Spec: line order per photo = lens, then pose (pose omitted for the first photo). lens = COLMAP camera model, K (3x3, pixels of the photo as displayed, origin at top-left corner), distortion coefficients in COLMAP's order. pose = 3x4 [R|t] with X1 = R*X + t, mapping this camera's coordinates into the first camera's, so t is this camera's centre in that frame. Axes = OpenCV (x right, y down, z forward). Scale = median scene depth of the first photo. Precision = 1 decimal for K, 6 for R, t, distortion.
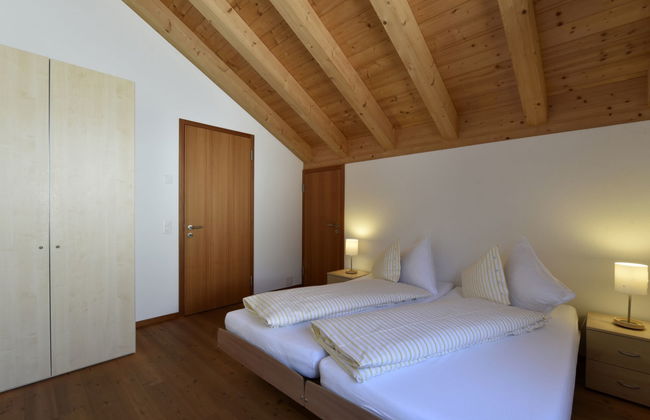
lens RADIAL K [[285.5, 0, 328.0], [0, 285.5, 212.2], [0, 0, 1]] dist [-0.003159, -0.005895]
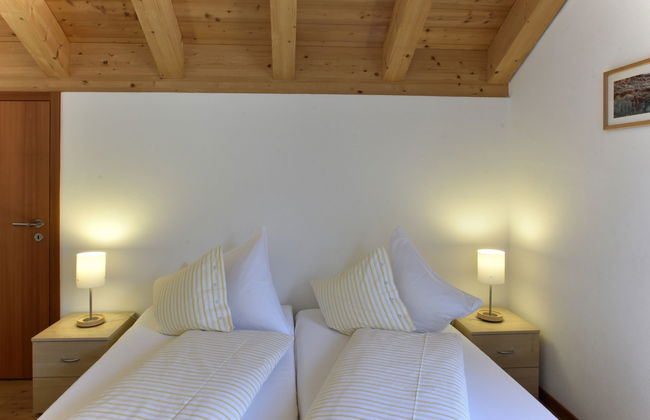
lens RADIAL K [[401.7, 0, 323.8], [0, 401.7, 173.5], [0, 0, 1]] dist [-0.027565, 0.000432]
pose [[0.685660, 0.006411, 0.727894, -0.167093], [0.001695, 0.999944, -0.010403, -0.037004], [-0.727920, 0.008367, 0.685611, 0.334176]]
